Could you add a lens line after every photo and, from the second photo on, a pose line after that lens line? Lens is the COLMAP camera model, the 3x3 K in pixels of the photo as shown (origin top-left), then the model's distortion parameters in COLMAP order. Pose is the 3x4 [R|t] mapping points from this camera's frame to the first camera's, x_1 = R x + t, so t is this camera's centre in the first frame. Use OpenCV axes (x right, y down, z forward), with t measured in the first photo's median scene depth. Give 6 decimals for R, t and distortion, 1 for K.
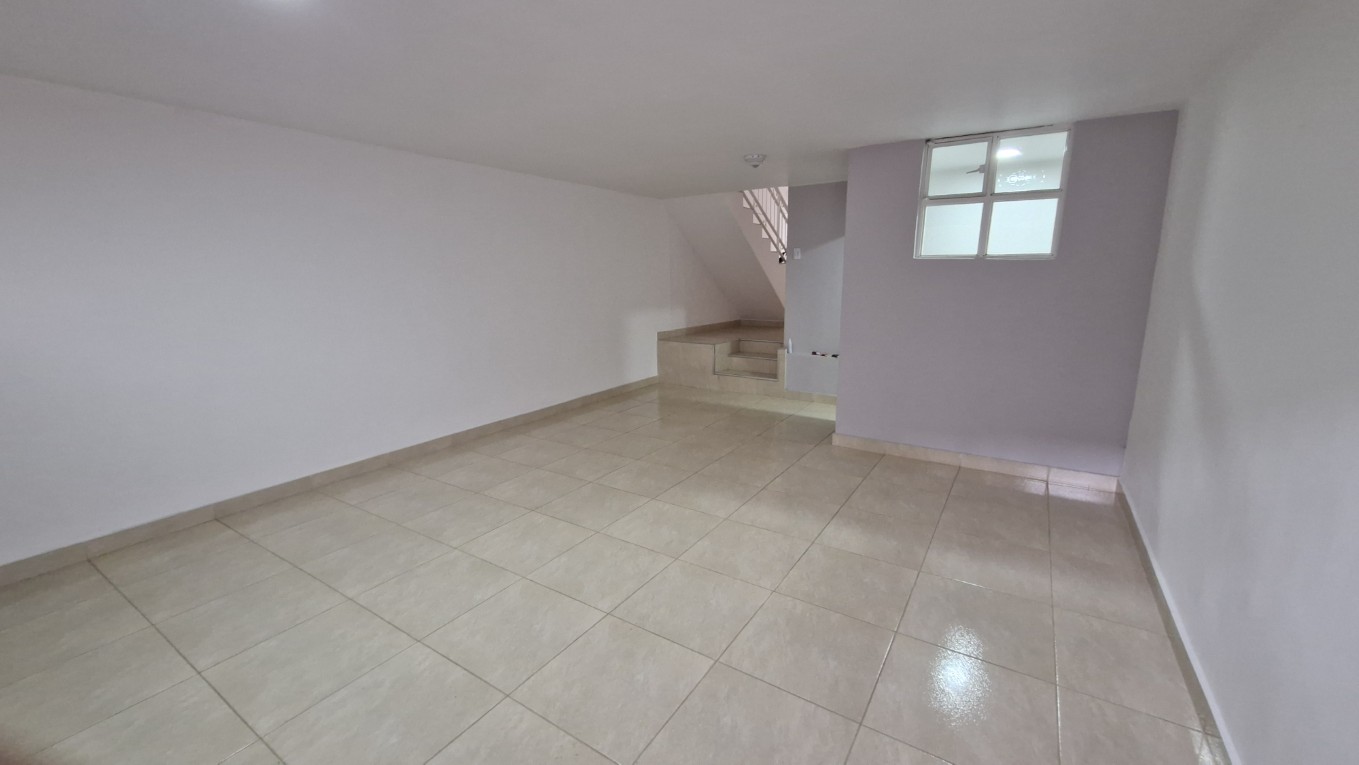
lens RADIAL K [[531.4, 0, 681.2], [0, 531.4, 384.2], [0, 0, 1]] dist [0.005437, -0.000008]
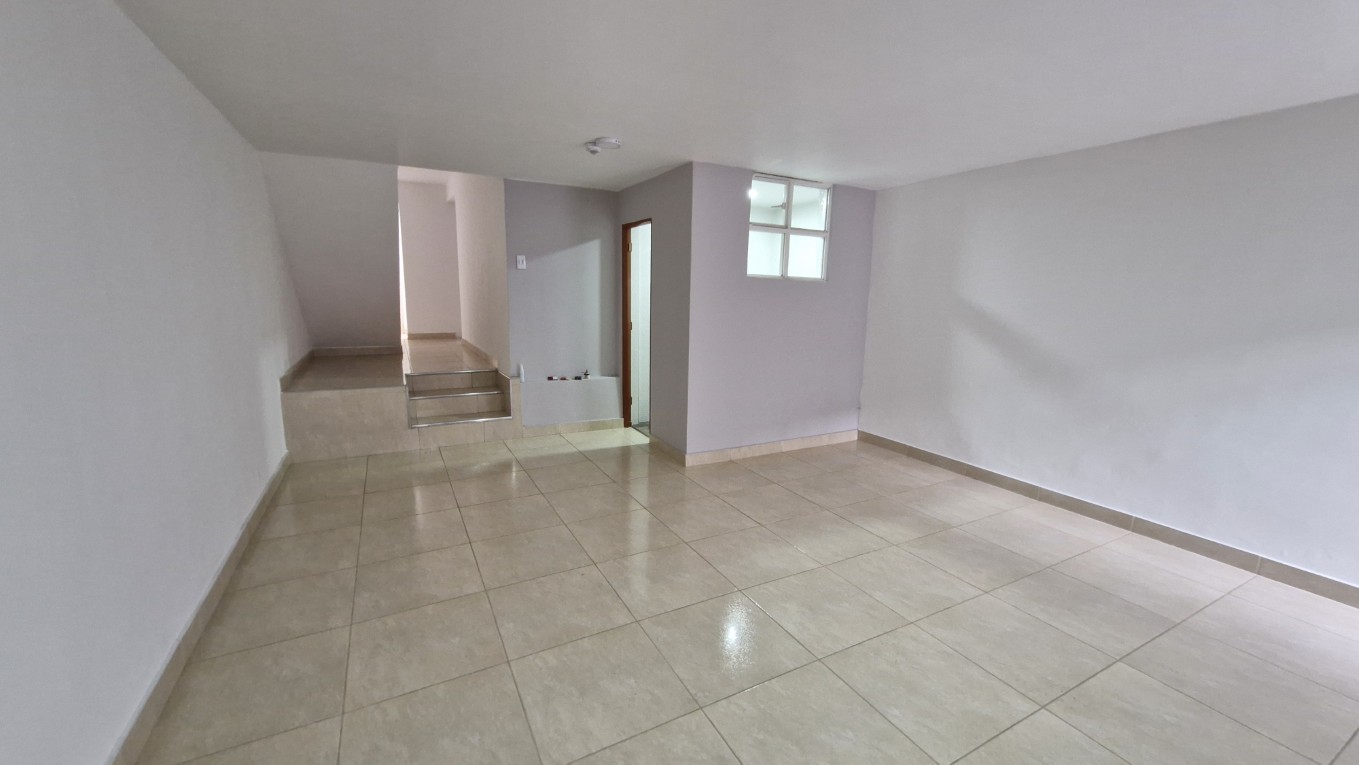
lens RADIAL K [[531.4, 0, 678.0], [0, 531.4, 381.2], [0, 0, 1]] dist [0.005437, -0.000008]
pose [[0.483458, -0.129556, 0.865727, -0.654338], [0.155806, 0.985931, 0.060536, -0.119997], [-0.861390, 0.105619, 0.496842, 0.642617]]
